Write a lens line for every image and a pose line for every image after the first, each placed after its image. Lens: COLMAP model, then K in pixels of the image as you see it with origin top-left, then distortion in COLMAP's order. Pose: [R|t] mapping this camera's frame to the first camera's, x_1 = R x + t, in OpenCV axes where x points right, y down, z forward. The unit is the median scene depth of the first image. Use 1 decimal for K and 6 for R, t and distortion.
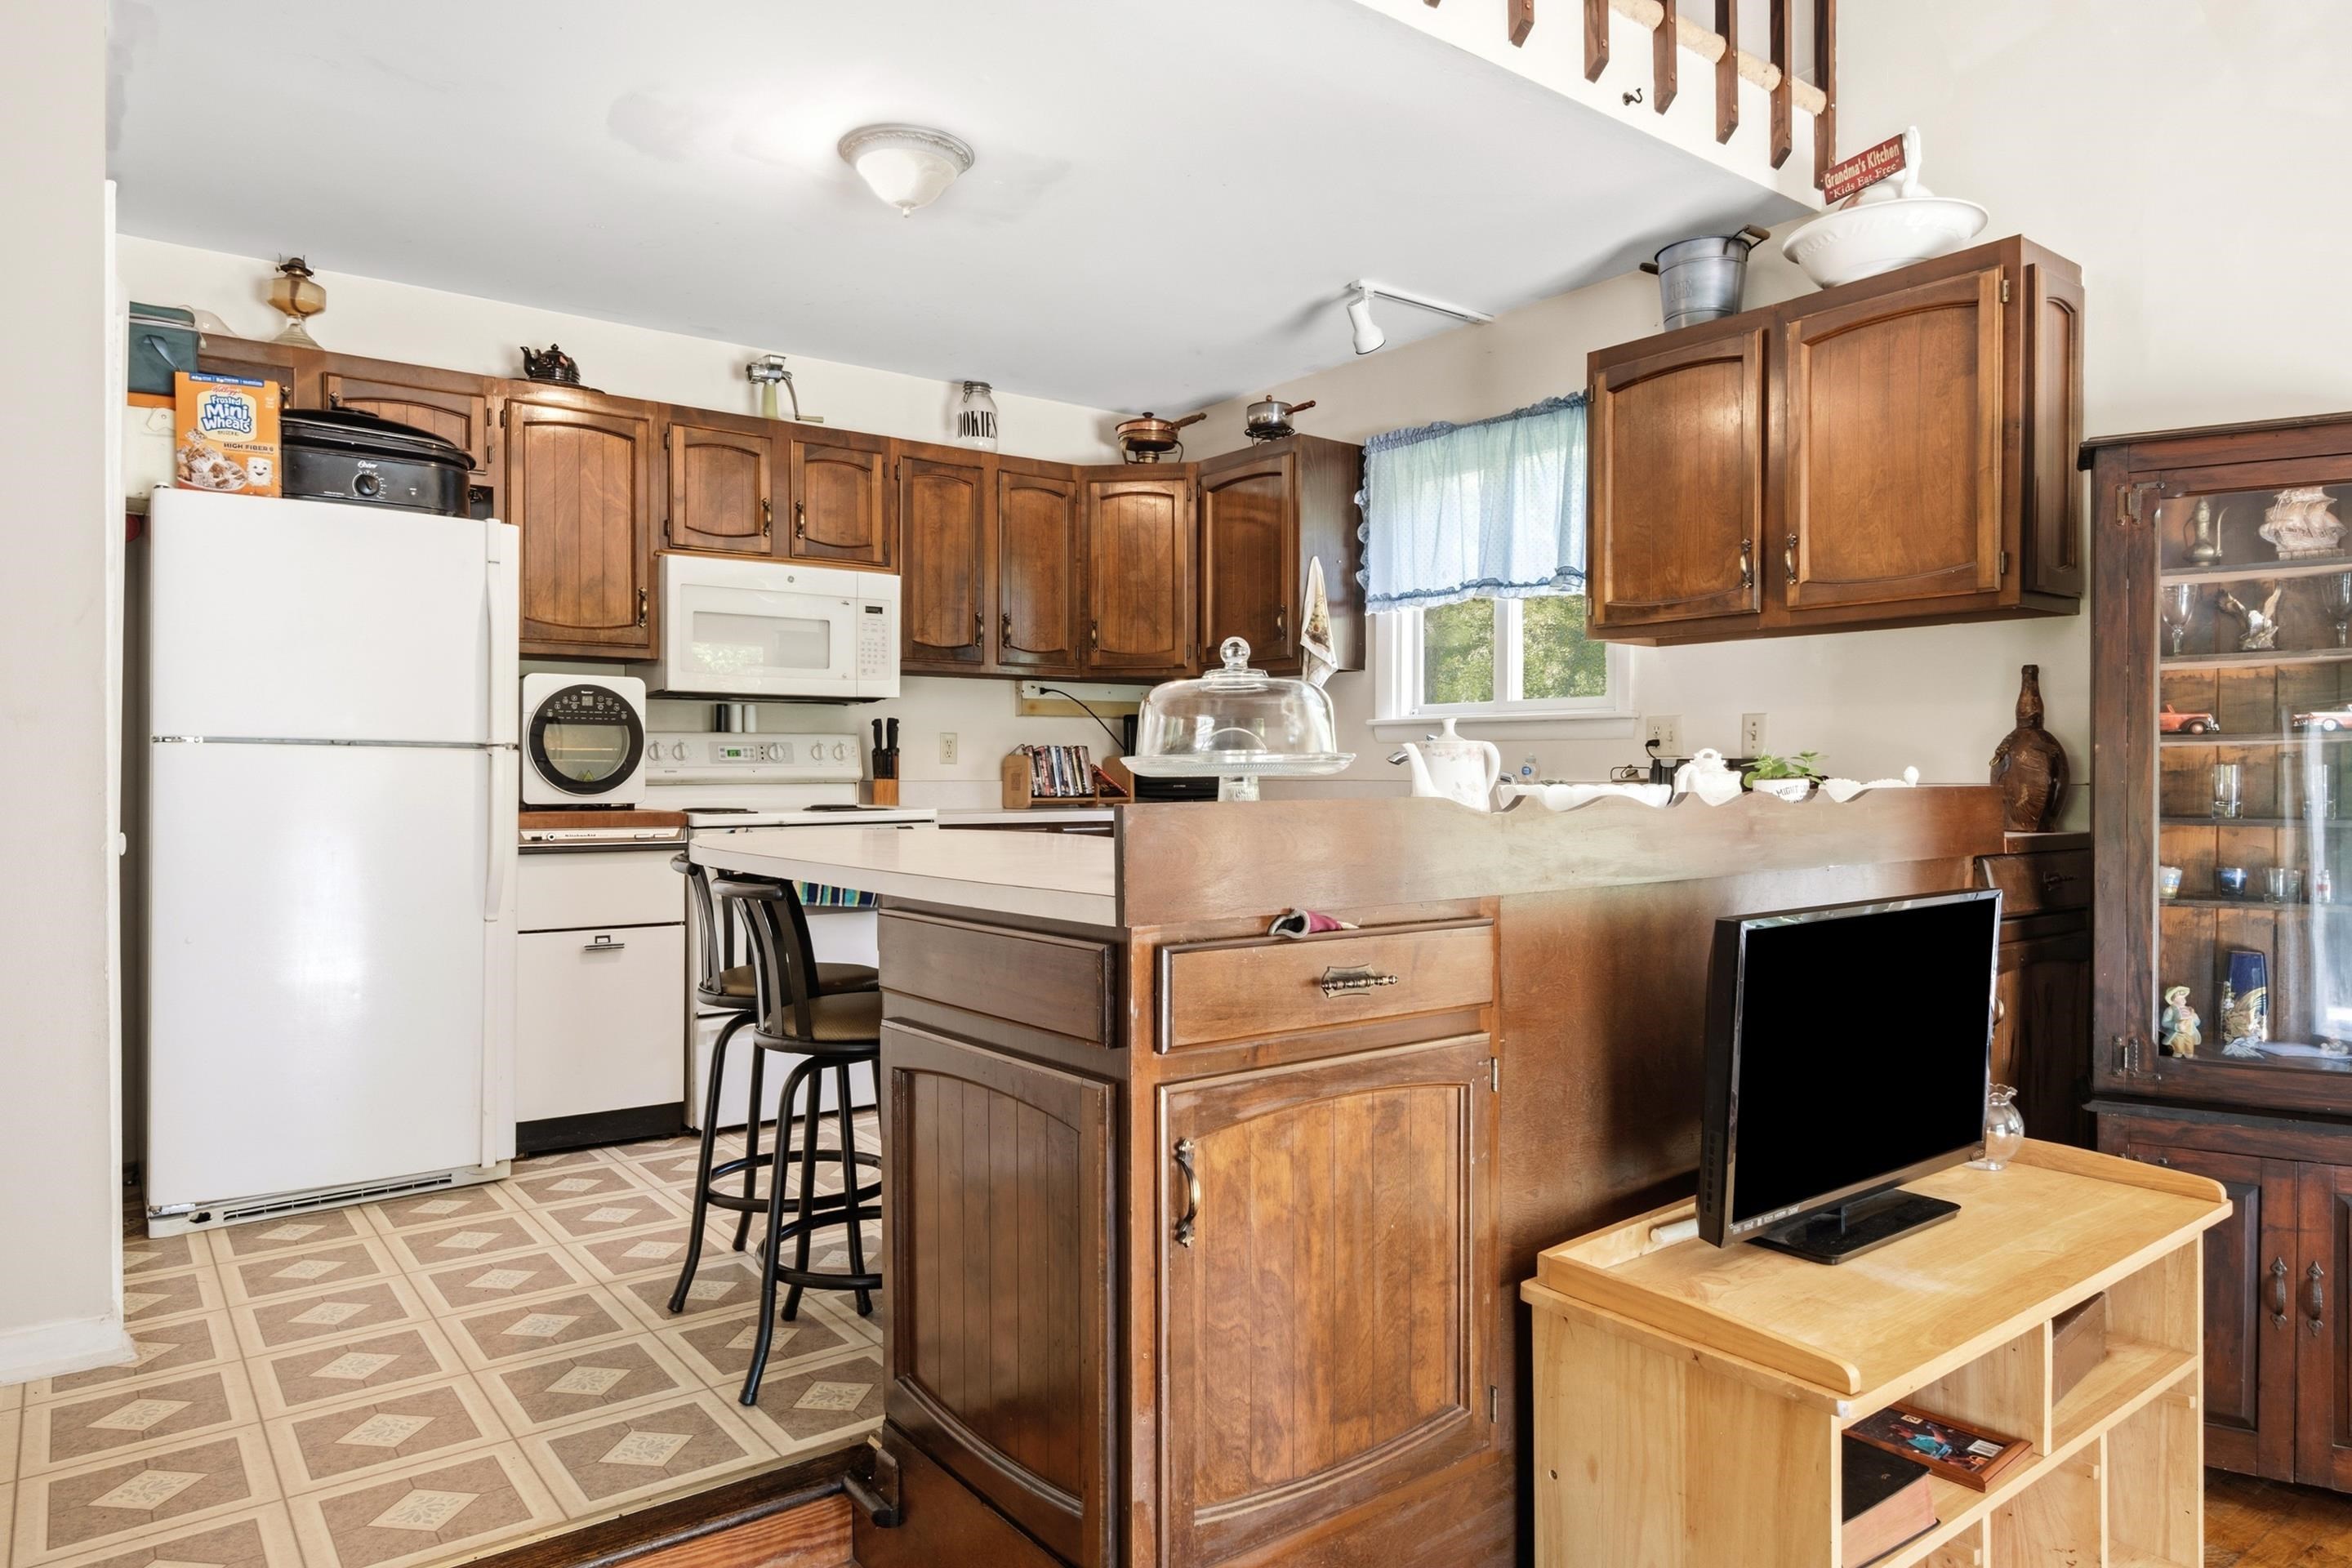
lens RADIAL K [[1438.6, 0, 1159.4], [0, 1438.6, 786.5], [0, 0, 1]] dist [0.000585, -0.003021]
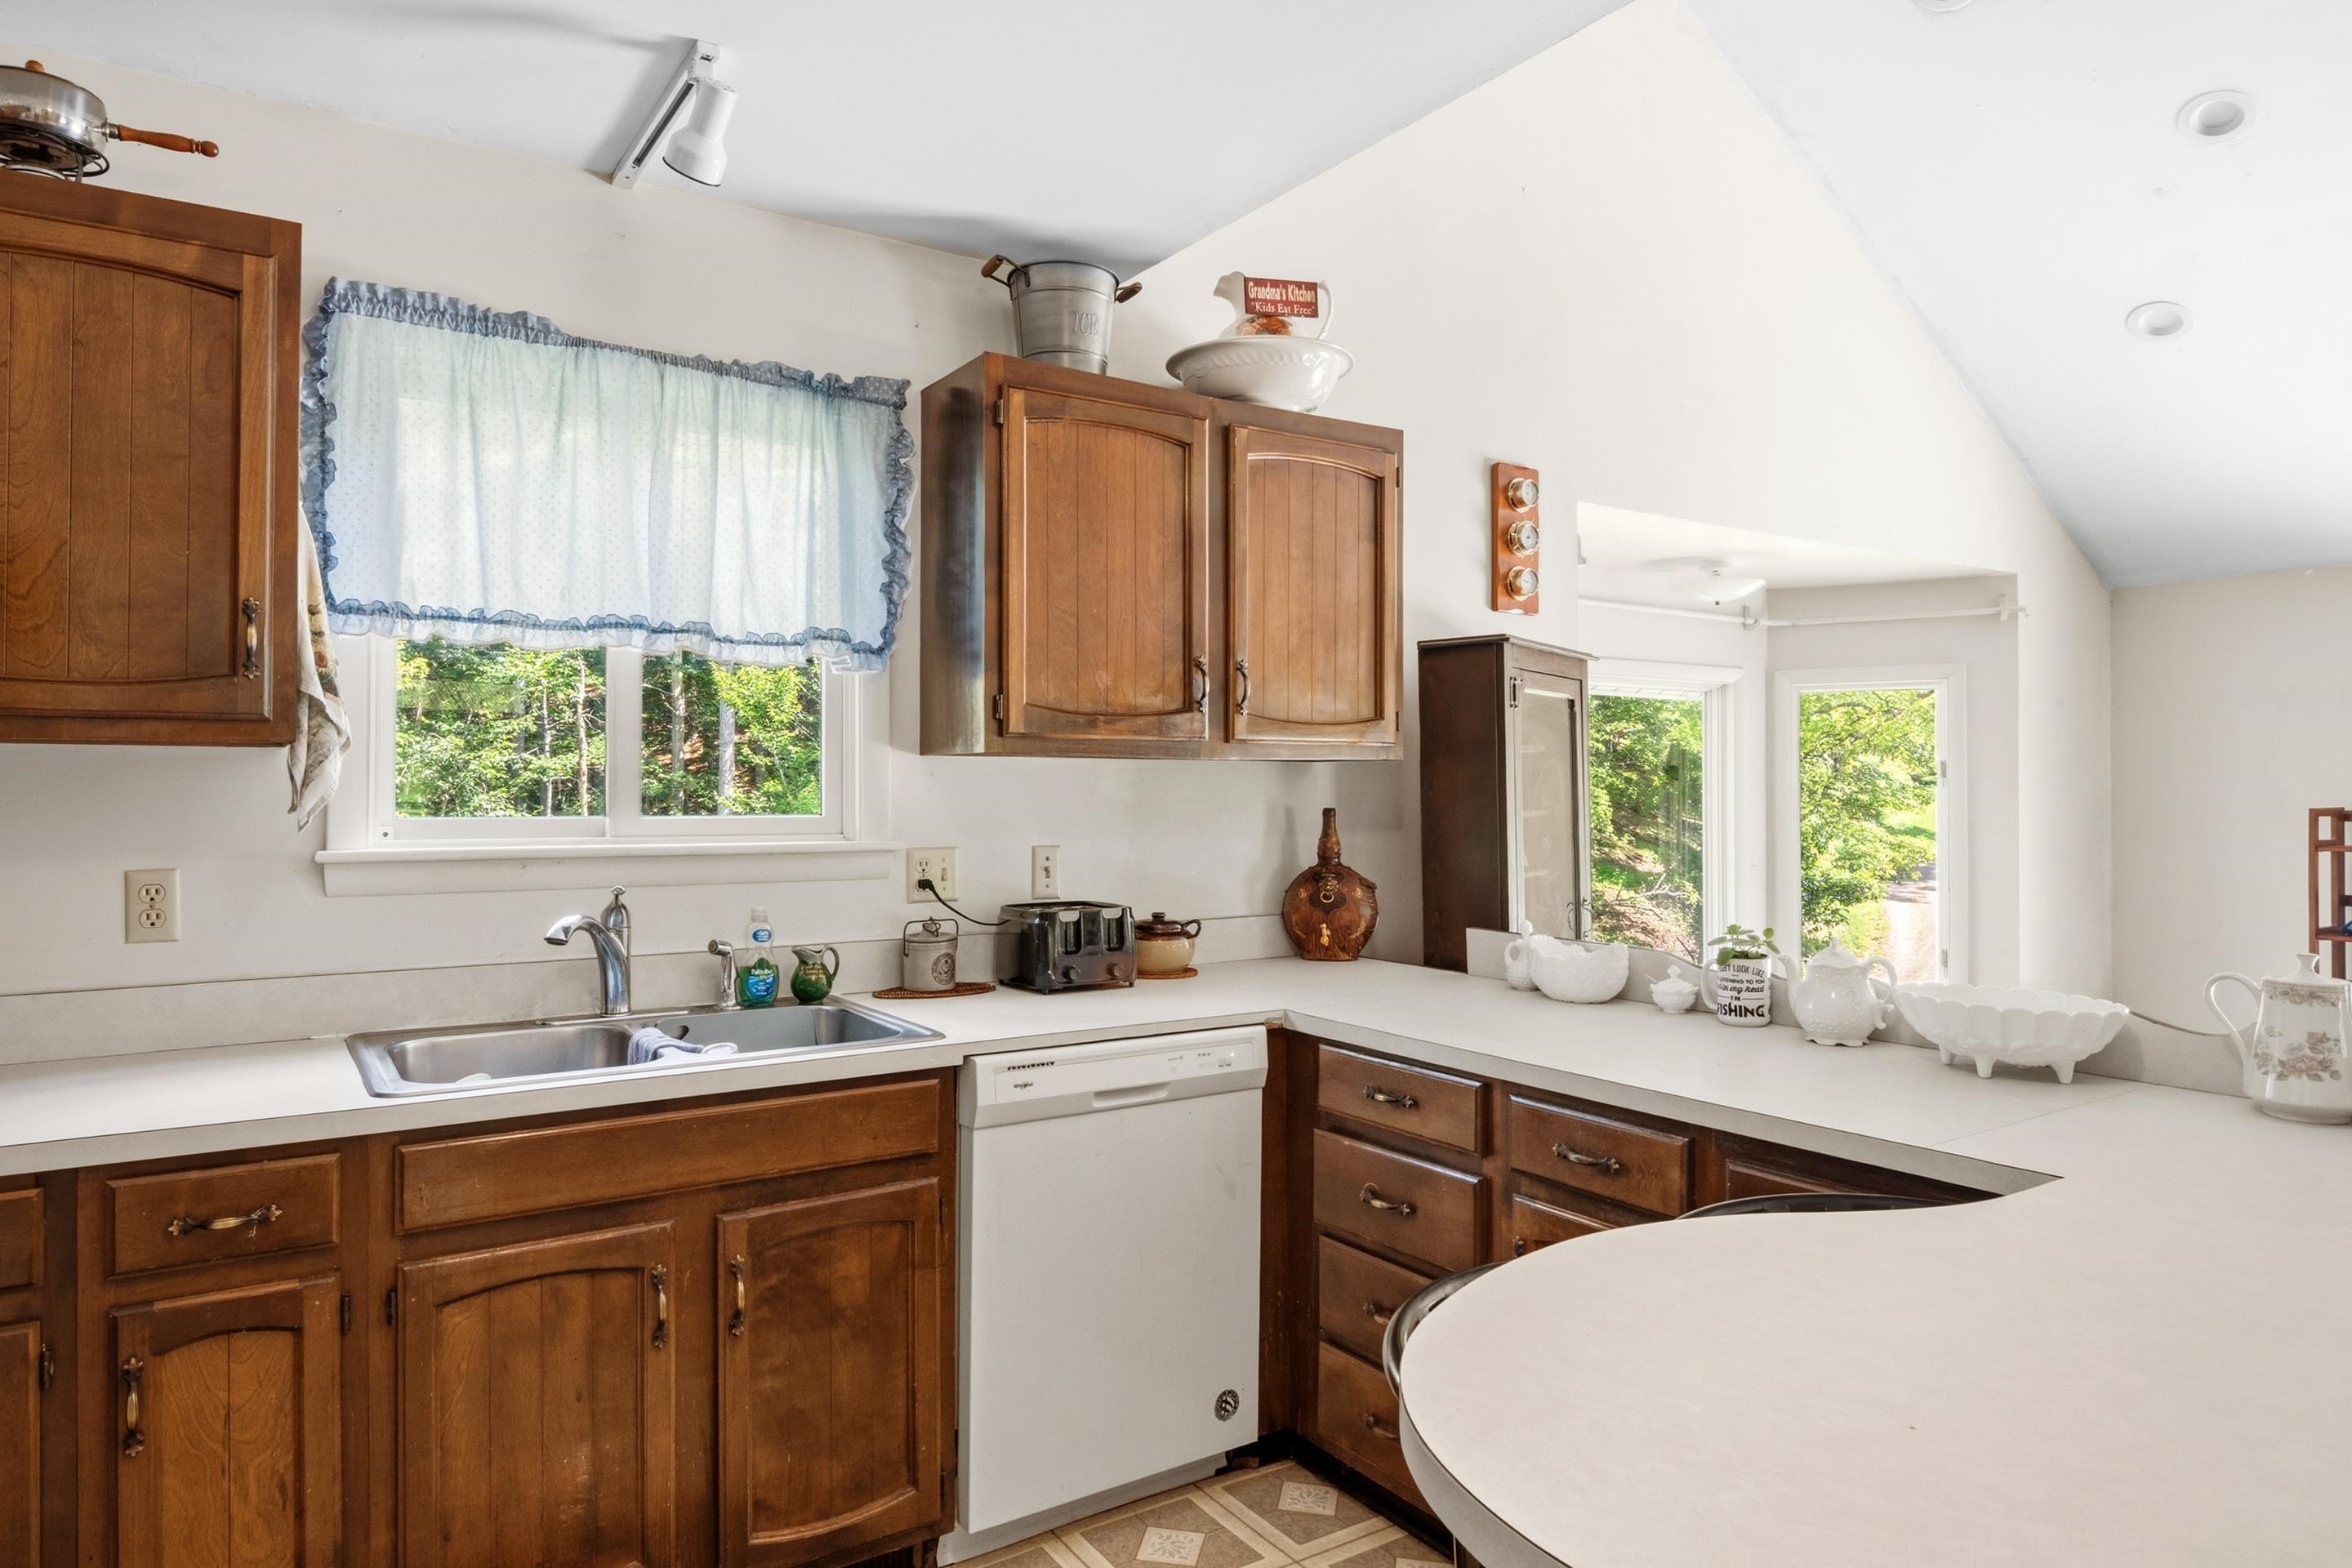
lens RADIAL K [[1407.8, 0, 1157.9], [0, 1407.8, 770.0], [0, 0, 1]] dist [-0.006400, -0.002808]
pose [[0.065888, 0.010056, 0.997776, -0.345512], [0.006775, 0.999922, -0.010525, -0.074688], [-0.997804, 0.007453, 0.065815, 0.765452]]
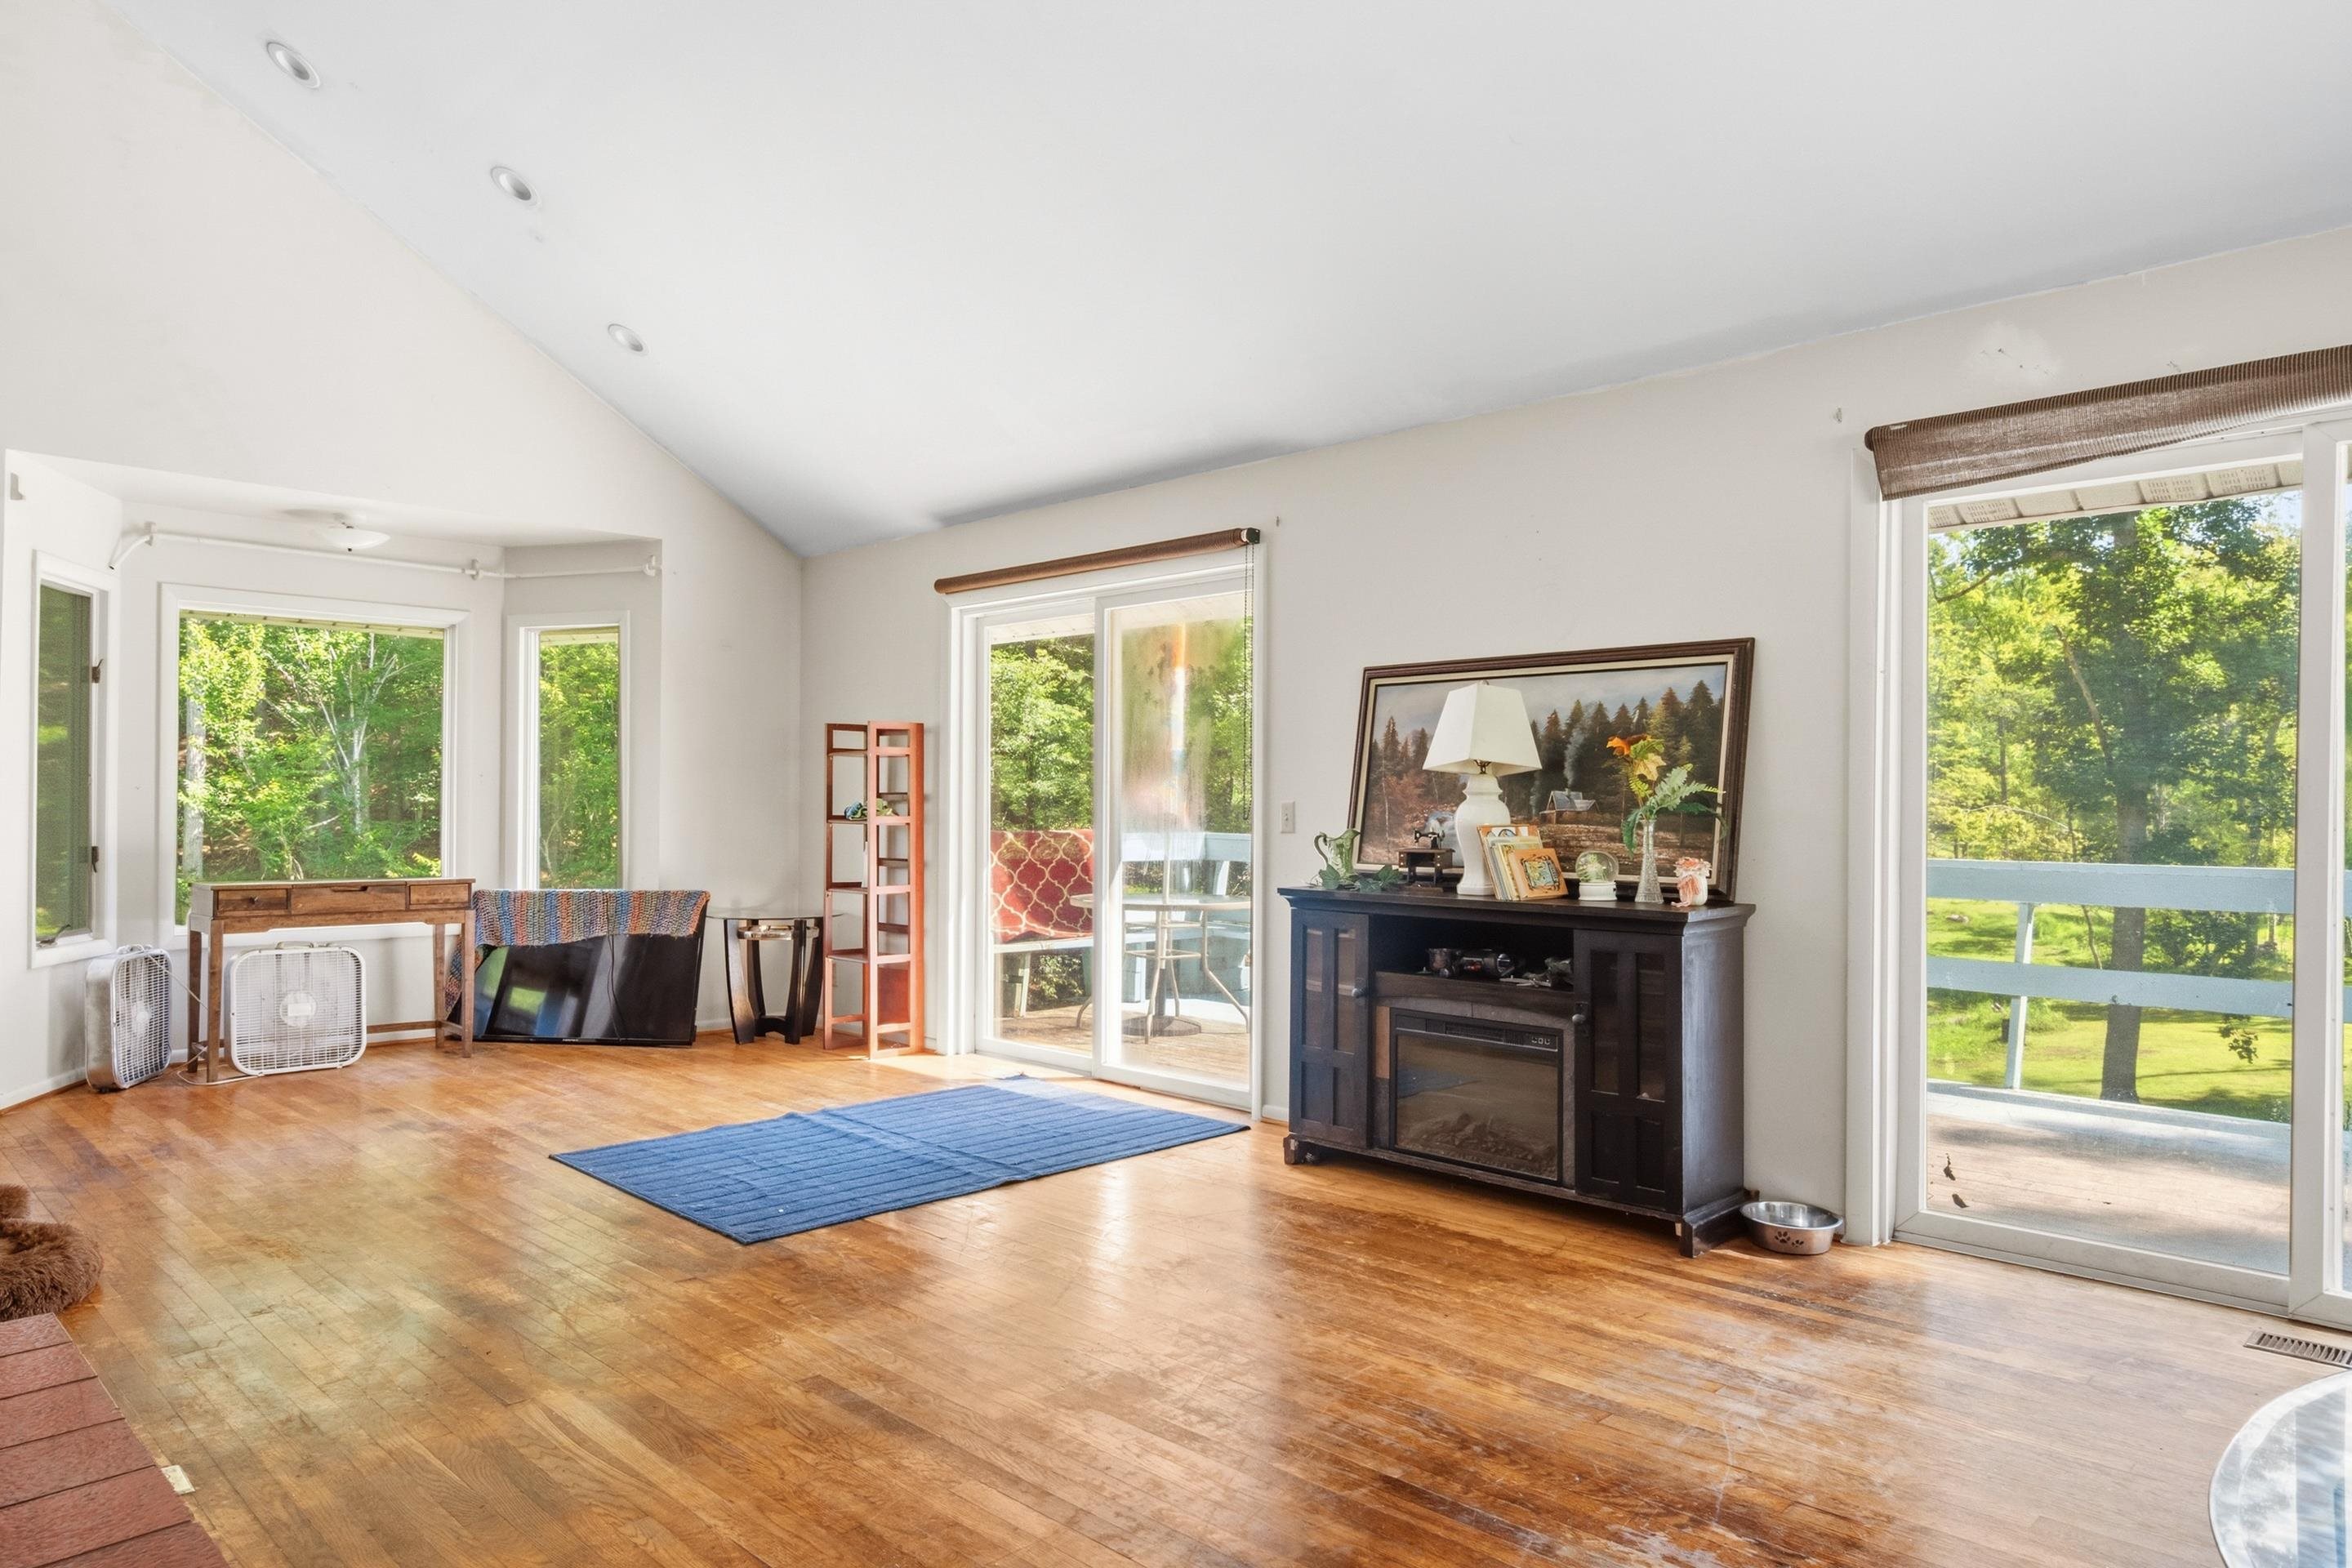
lens RADIAL K [[1487.5, 0, 1172.6], [0, 1487.5, 798.8], [0, 0, 1]] dist [0.002599, 0.000133]
pose [[-0.139007, 0.000953, 0.990291, -0.772607], [0.002465, 0.999997, -0.000616, 0.035565], [-0.990288, 0.002355, -0.139009, -0.252508]]
